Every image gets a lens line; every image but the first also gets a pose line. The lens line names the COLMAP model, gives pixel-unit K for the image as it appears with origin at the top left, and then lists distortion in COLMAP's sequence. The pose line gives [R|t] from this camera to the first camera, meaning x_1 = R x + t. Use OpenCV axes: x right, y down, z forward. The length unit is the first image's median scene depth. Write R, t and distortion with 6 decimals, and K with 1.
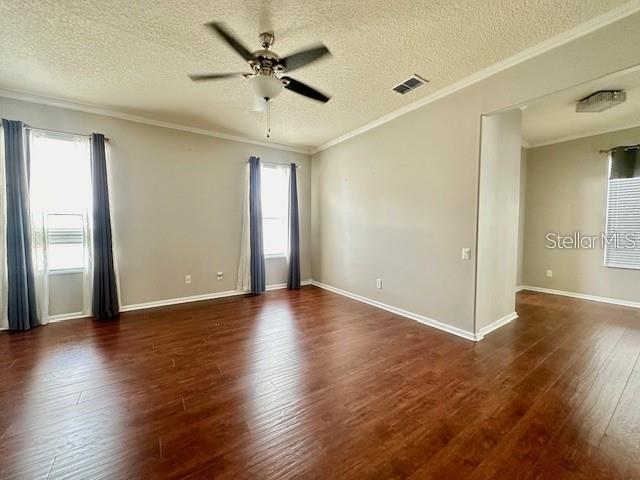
lens RADIAL K [[252.6, 0, 320.0], [0, 252.6, 240.0], [0, 0, 1]] dist [-0.001459, -0.000056]
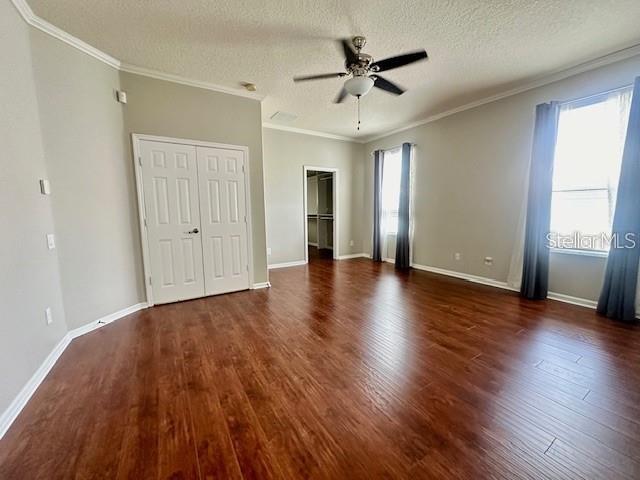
lens RADIAL K [[252.6, 0, 320.0], [0, 252.6, 240.0], [0, 0, 1]] dist [-0.001459, -0.000056]
pose [[-0.031860, 0.123069, -0.991887, 1.082046], [-0.041391, 0.991377, 0.124335, -0.038724], [0.998635, 0.045016, -0.026491, 0.925829]]
